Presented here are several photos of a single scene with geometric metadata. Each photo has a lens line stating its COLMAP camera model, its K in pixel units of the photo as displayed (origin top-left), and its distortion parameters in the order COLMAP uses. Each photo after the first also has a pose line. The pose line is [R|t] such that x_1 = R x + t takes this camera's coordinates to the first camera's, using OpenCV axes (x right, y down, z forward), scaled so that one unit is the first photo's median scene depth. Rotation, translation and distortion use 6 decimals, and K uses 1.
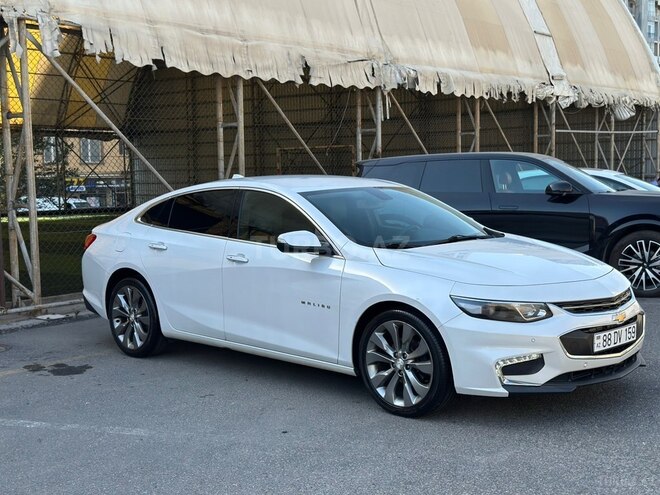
lens RADIAL K [[896.3, 0, 330.0], [0, 896.3, 247.5], [0, 0, 1]] dist [0.137886, -0.121483]
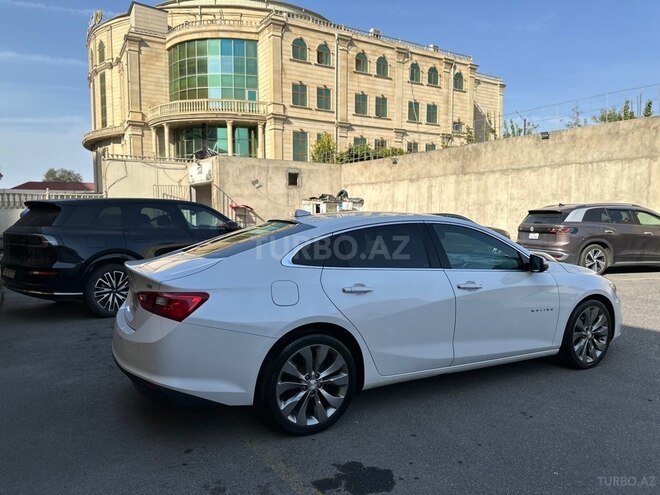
lens RADIAL K [[460.7, 0, 330.0], [0, 460.7, 247.5], [0, 0, 1]] dist [0.047374, -0.077437]
pose [[0.319920, -0.045683, 0.946342, -0.580759], [0.070913, 0.997190, 0.024164, -0.050646], [-0.944787, 0.059377, 0.322261, 0.826708]]
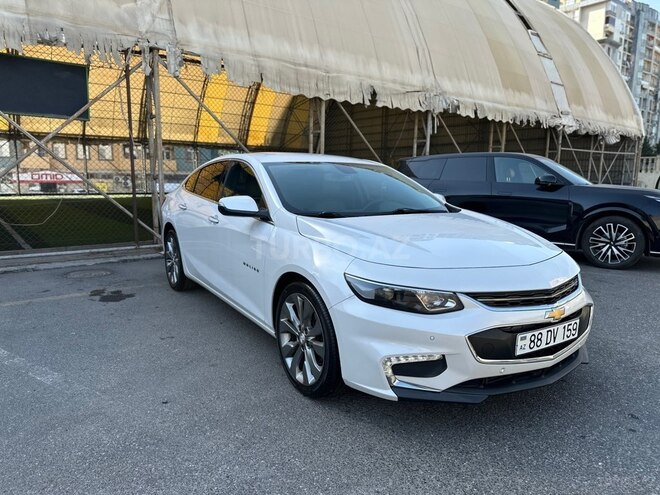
lens RADIAL K [[460.7, 0, 330.0], [0, 460.7, 247.5], [0, 0, 1]] dist [0.047374, -0.077437]
pose [[0.972686, 0.067473, -0.222102, 0.148175], [-0.052240, 0.995906, 0.073768, -0.002557], [0.226170, -0.060150, 0.972229, 0.387955]]
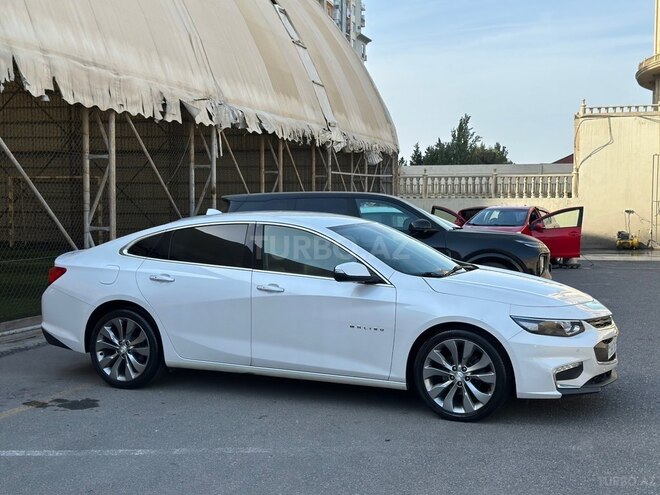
lens RADIAL K [[896.3, 0, 330.0], [0, 896.3, 247.5], [0, 0, 1]] dist [0.137886, -0.121483]
pose [[0.935706, 0.004414, 0.352753, -0.351805], [0.008873, 0.999311, -0.036040, 0.002321], [-0.352669, 0.036853, 0.935022, -0.027591]]
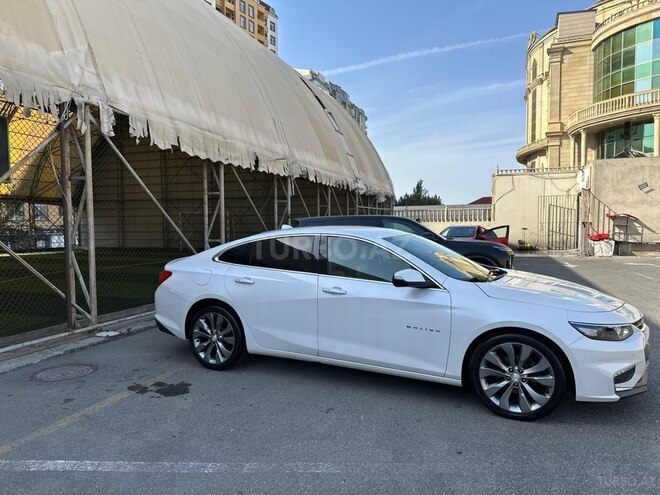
lens RADIAL K [[455.5, 0, 330.0], [0, 455.5, 247.5], [0, 0, 1]] dist [0.094283, -0.128545]
pose [[0.950083, -0.000086, 0.311997, -0.259559], [0.013348, 0.999096, -0.040369, -0.019197], [-0.311711, 0.042519, 0.949225, 0.335728]]
